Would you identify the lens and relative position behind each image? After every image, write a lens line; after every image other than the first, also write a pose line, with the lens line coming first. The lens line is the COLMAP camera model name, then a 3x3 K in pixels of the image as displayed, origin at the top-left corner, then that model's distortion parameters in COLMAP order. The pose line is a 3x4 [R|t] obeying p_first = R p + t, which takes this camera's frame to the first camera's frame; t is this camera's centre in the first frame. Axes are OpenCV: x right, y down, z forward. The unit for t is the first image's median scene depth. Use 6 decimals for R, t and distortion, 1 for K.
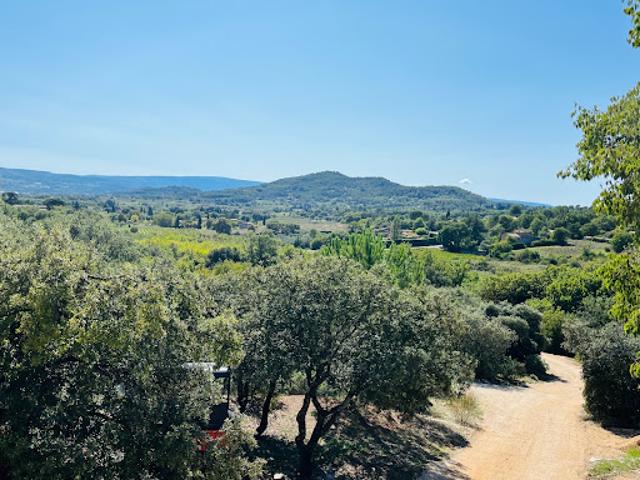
lens RADIAL K [[494.6, 0, 320.0], [0, 494.6, 240.0], [0, 0, 1]] dist [0.041794, -0.007544]
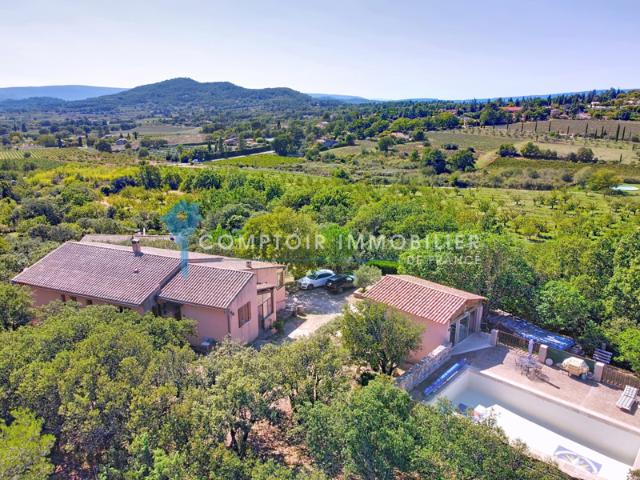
lens RADIAL K [[494.6, 0, 320.0], [0, 494.6, 240.0], [0, 0, 1]] dist [0.041794, -0.007544]
pose [[0.958730, -0.124166, 0.255774, -0.022925], [0.046896, 0.956338, 0.288476, -0.138512], [-0.280425, -0.264575, 0.922693, -0.391017]]
